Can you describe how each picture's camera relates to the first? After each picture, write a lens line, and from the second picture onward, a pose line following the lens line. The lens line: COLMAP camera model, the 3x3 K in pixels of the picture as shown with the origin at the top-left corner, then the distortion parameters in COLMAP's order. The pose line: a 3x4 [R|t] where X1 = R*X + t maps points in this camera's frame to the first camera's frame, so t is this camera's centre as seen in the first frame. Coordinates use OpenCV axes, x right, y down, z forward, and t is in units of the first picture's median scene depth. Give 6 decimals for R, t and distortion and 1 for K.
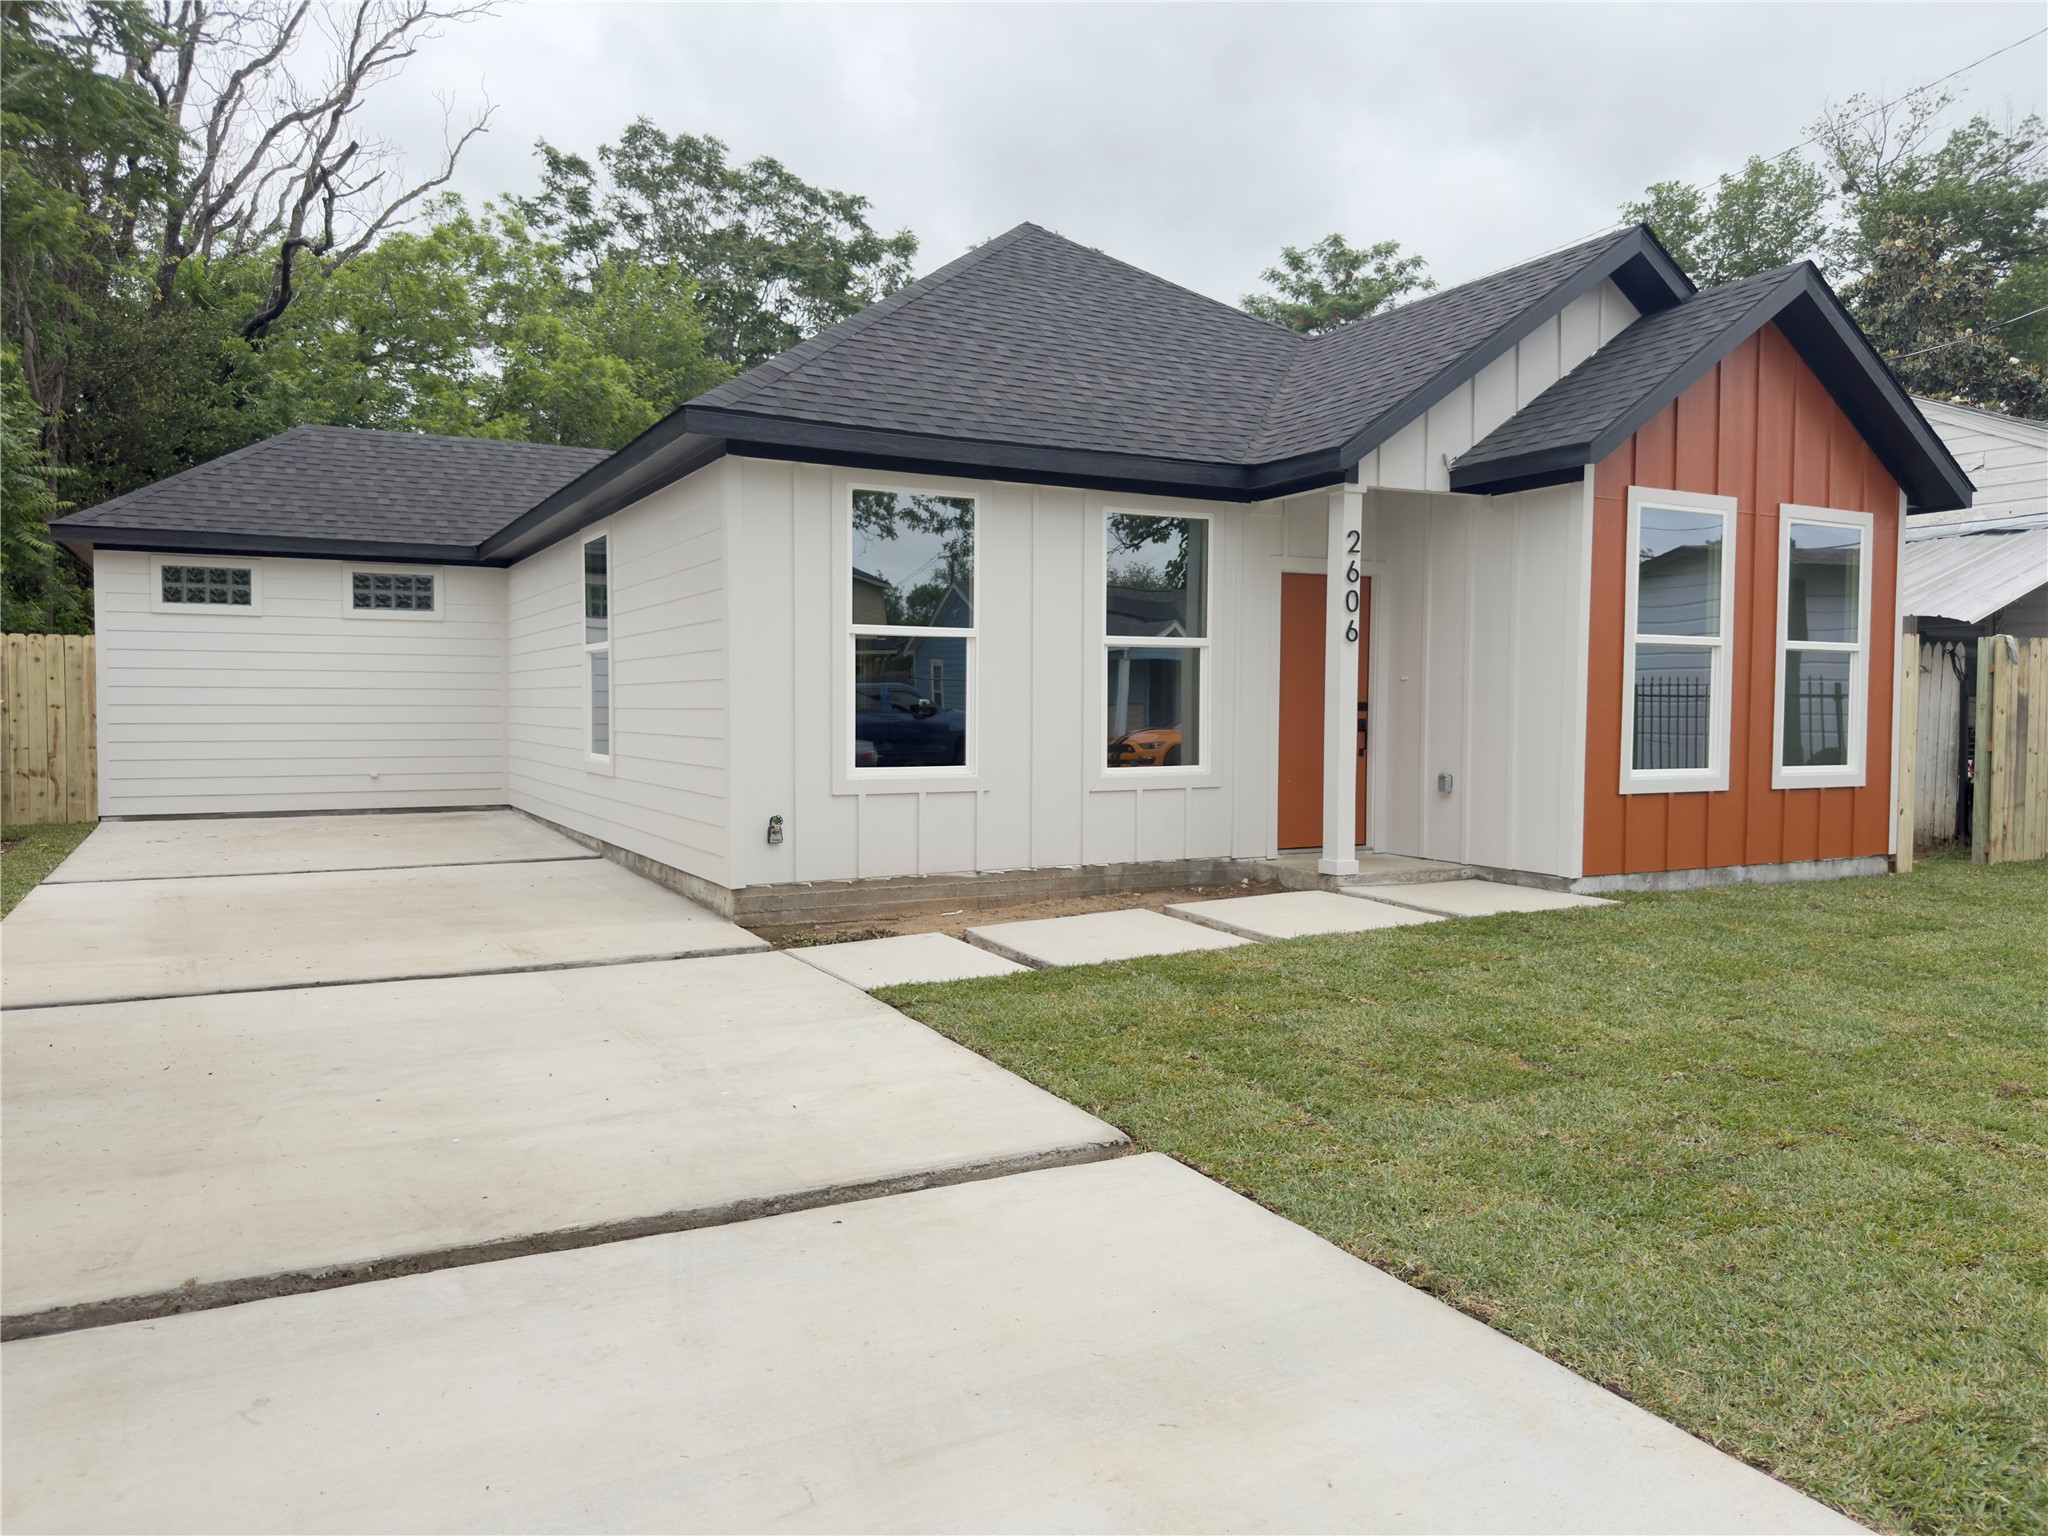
lens RADIAL K [[1447.6, 0, 1008.9], [0, 1447.6, 766.8], [0, 0, 1]] dist [0.025939, -0.006760]
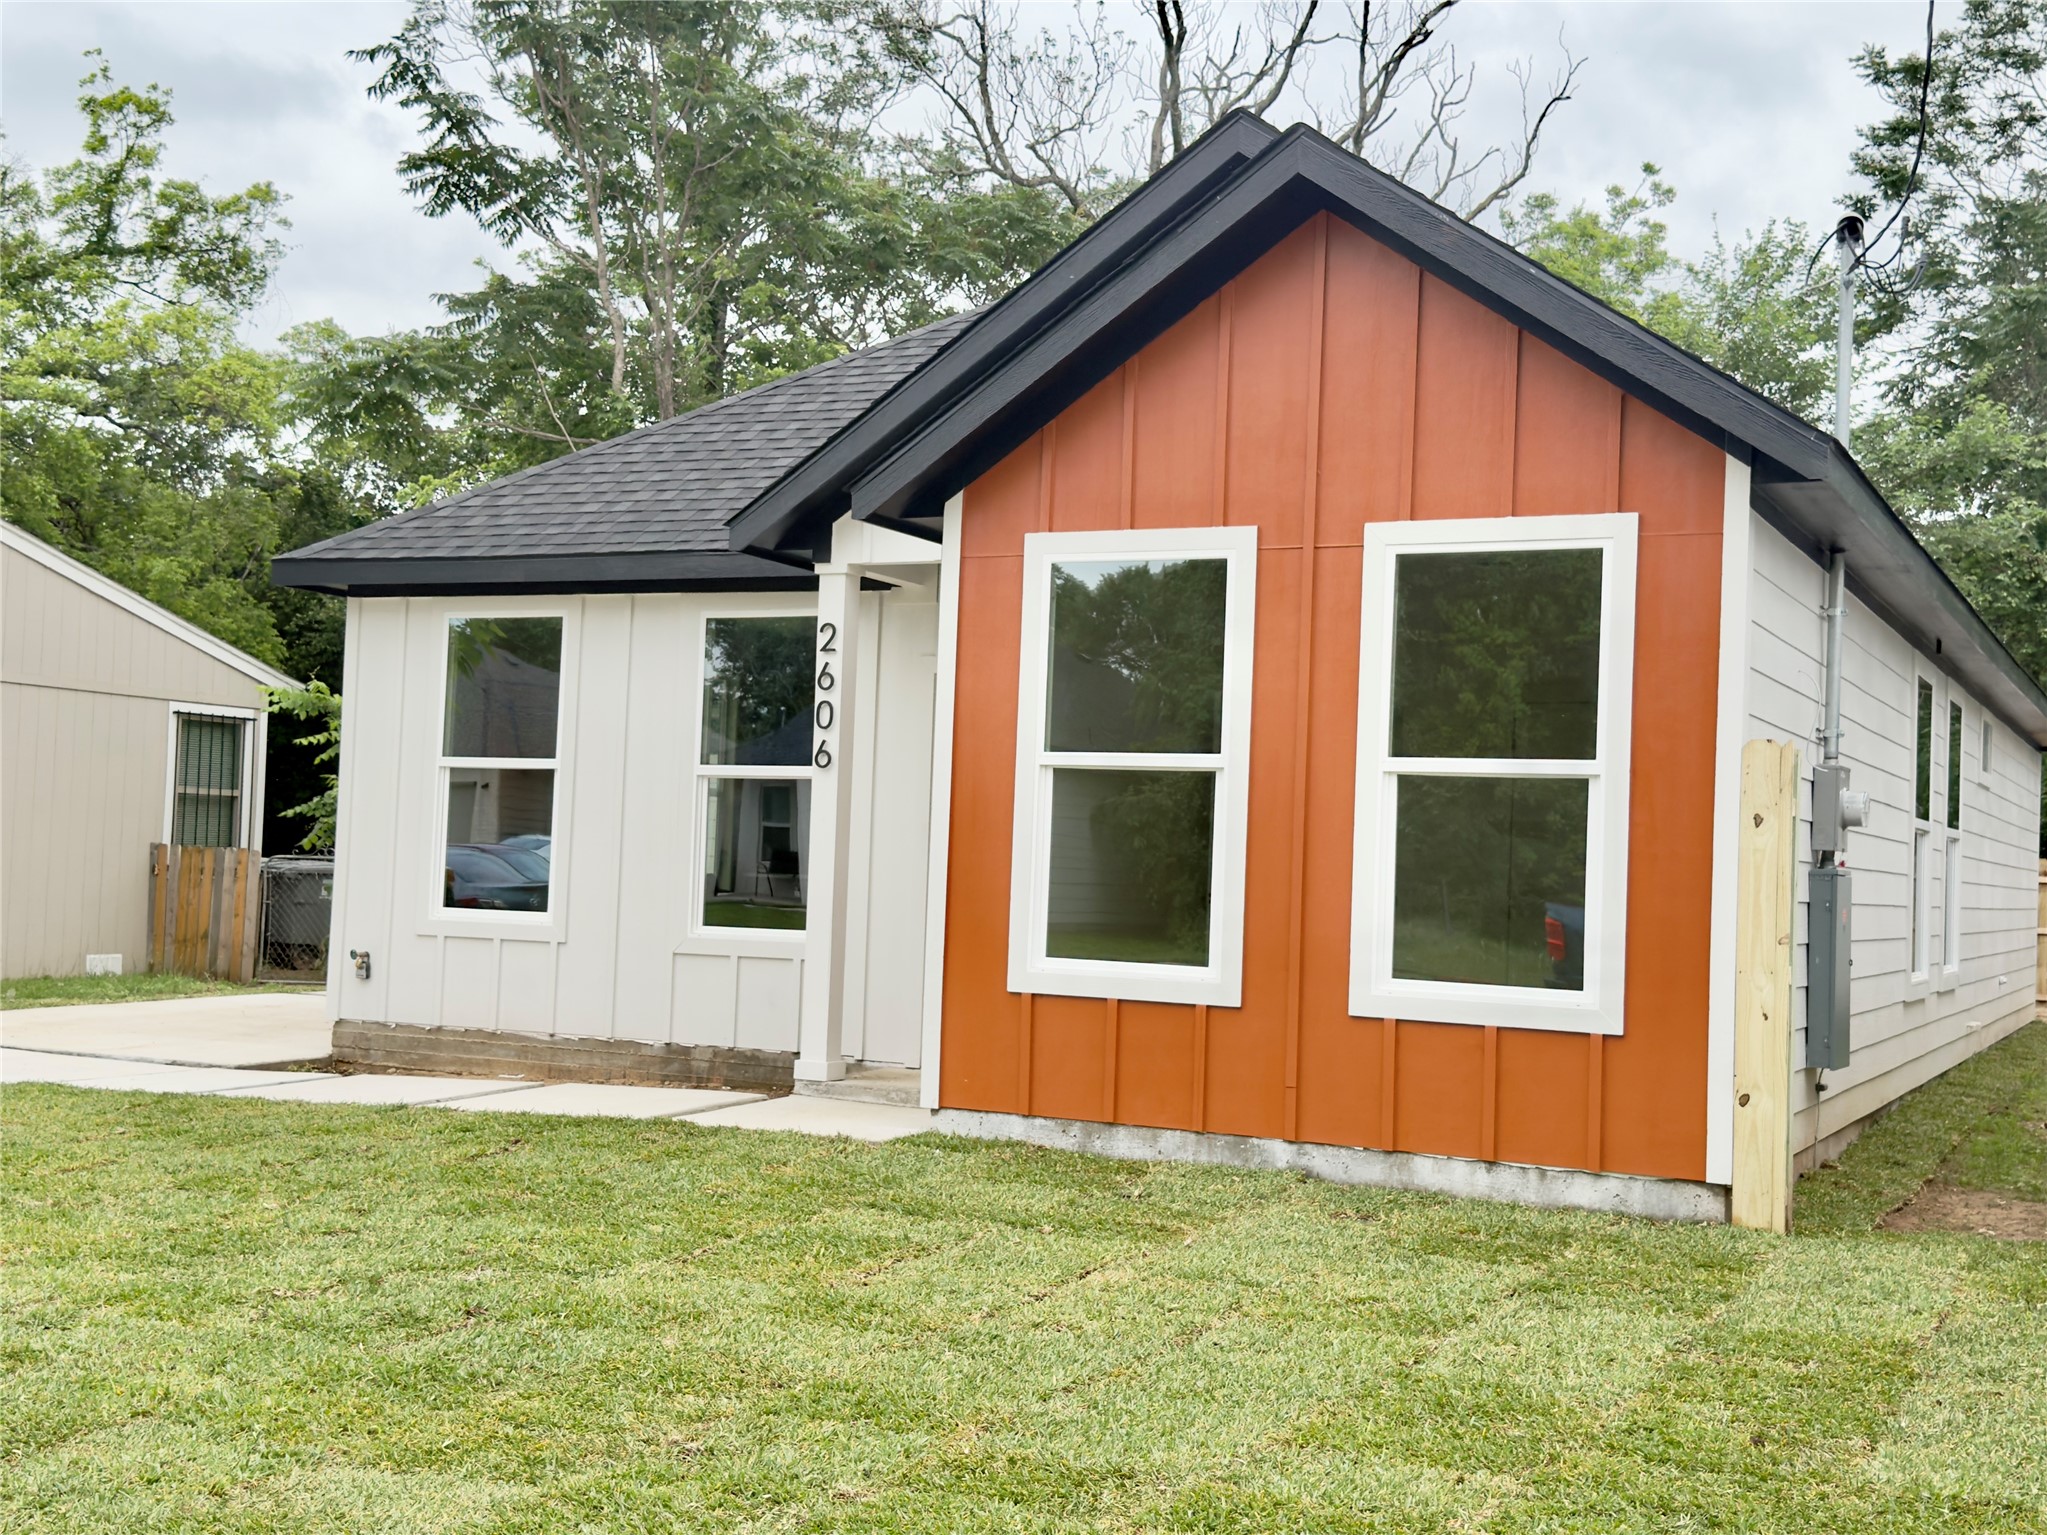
lens RADIAL K [[2367.5, 0, 1022.5], [0, 2367.5, 761.9], [0, 0, 1]] dist [0.105372, 0.000000]
pose [[0.584812, -0.017561, -0.810979, 1.214717], [-0.072013, 0.994694, -0.073470, -0.006049], [0.807966, 0.101367, 0.580444, 0.344021]]
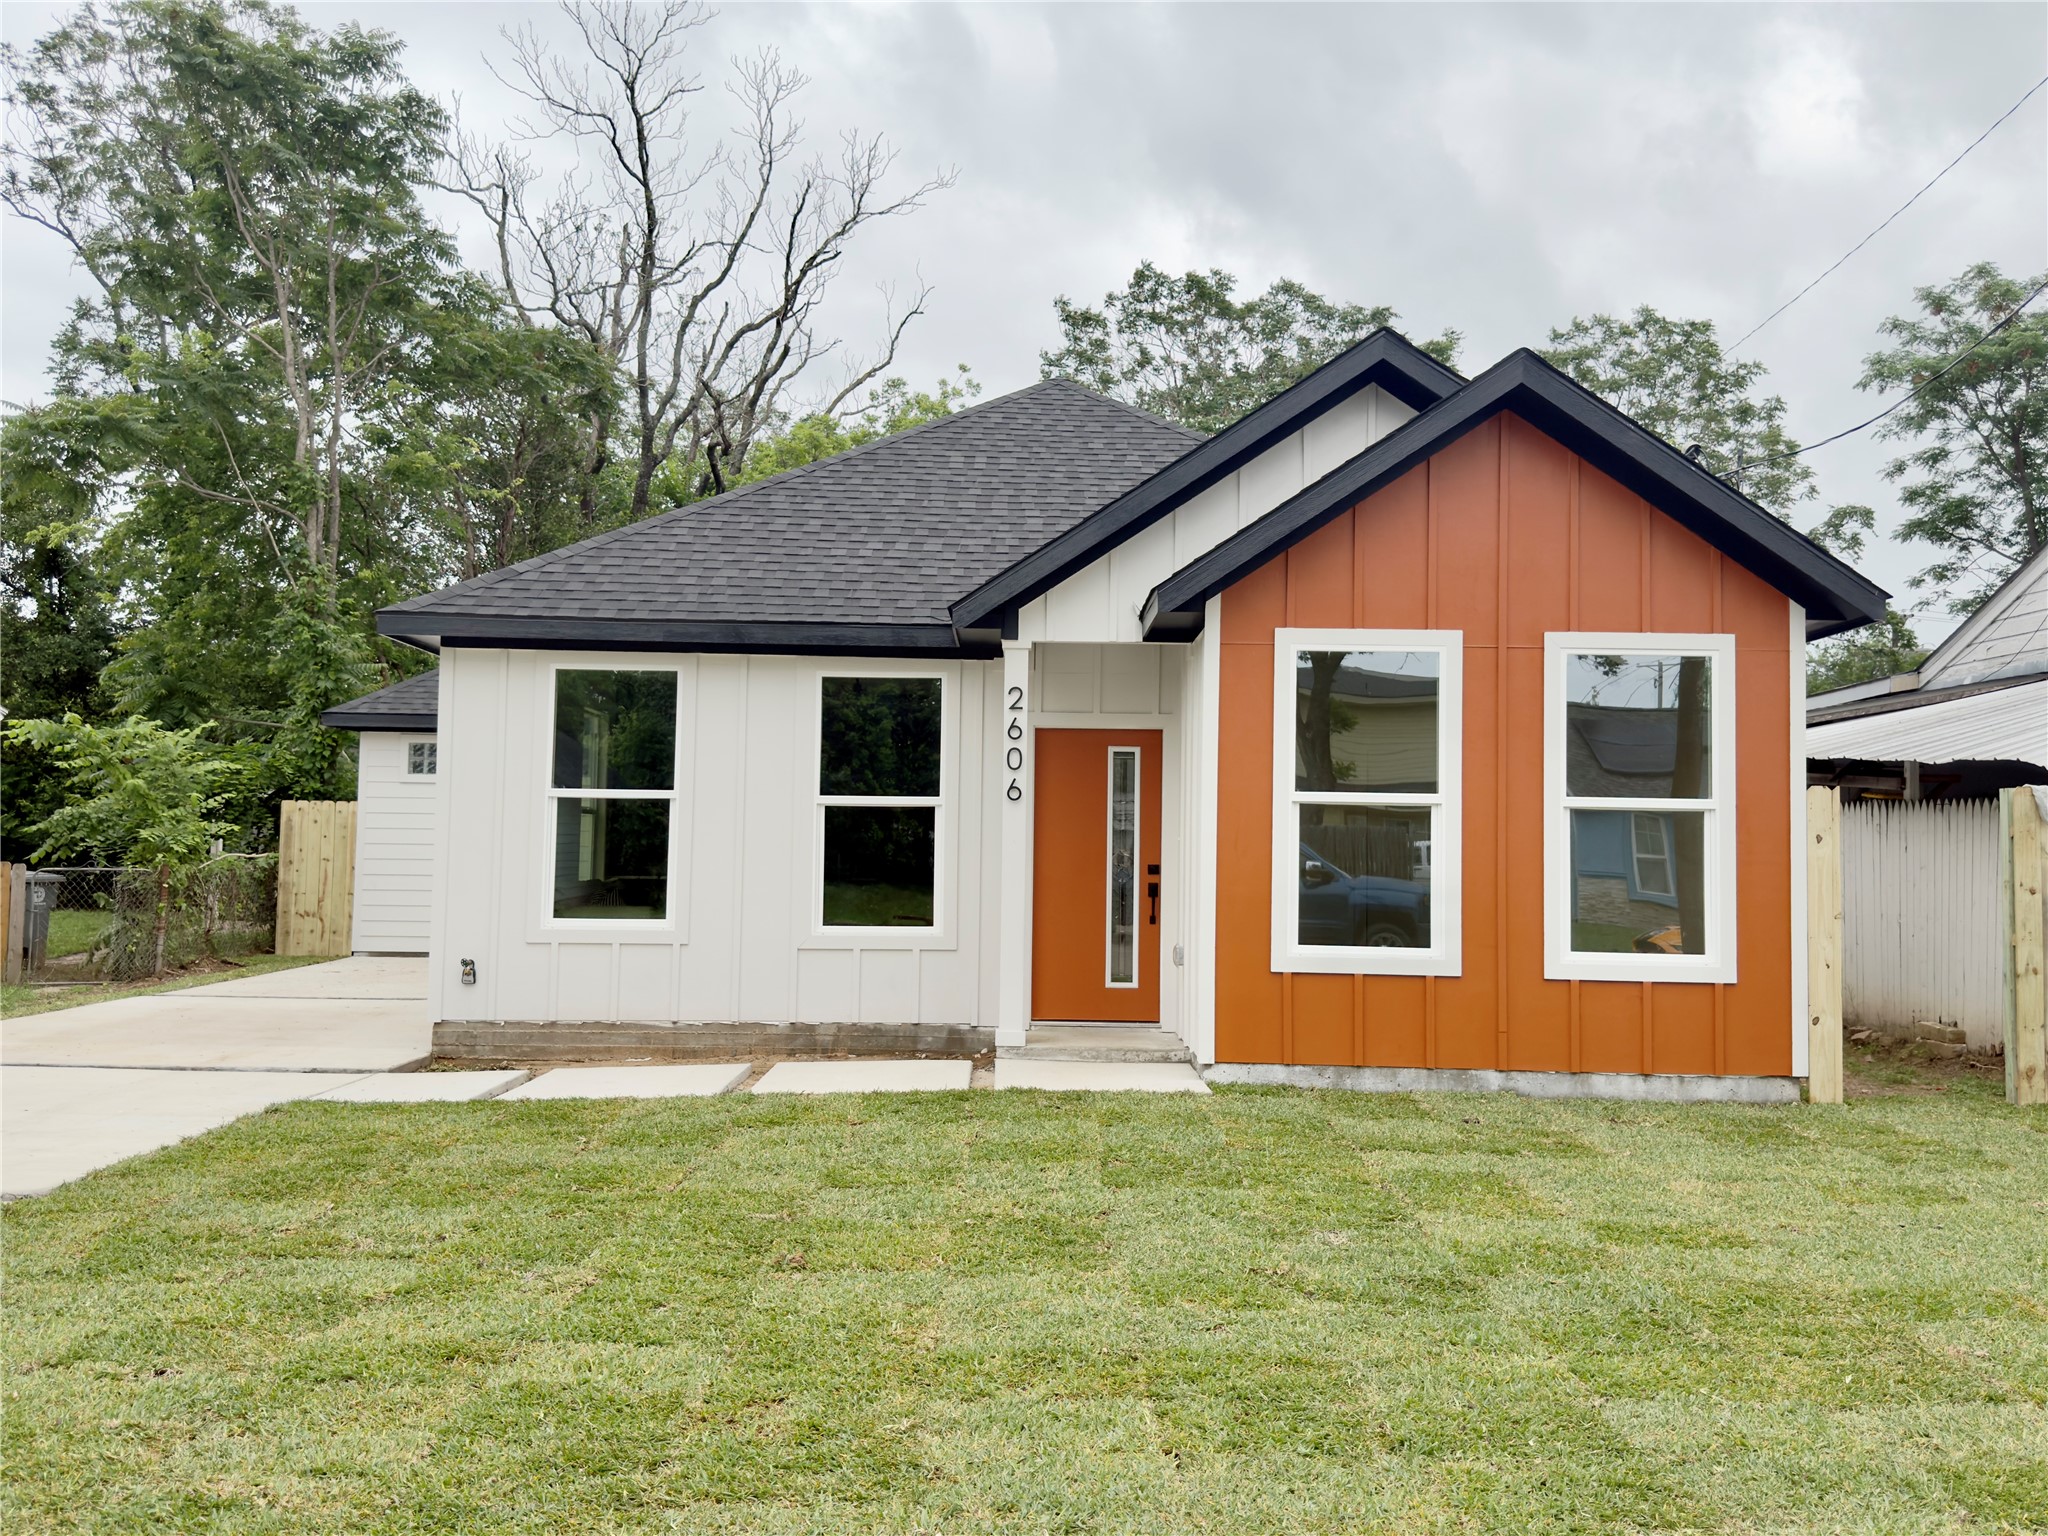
lens RADIAL K [[1669.9, 0, 1027.2], [0, 1669.9, 770.2], [0, 0, 1]] dist [0.082963, -0.055666]
pose [[0.888935, -0.013944, -0.457821, 0.702154], [-0.033090, 0.994970, -0.094554, -0.002067], [0.456837, 0.099202, 0.884002, 0.022487]]
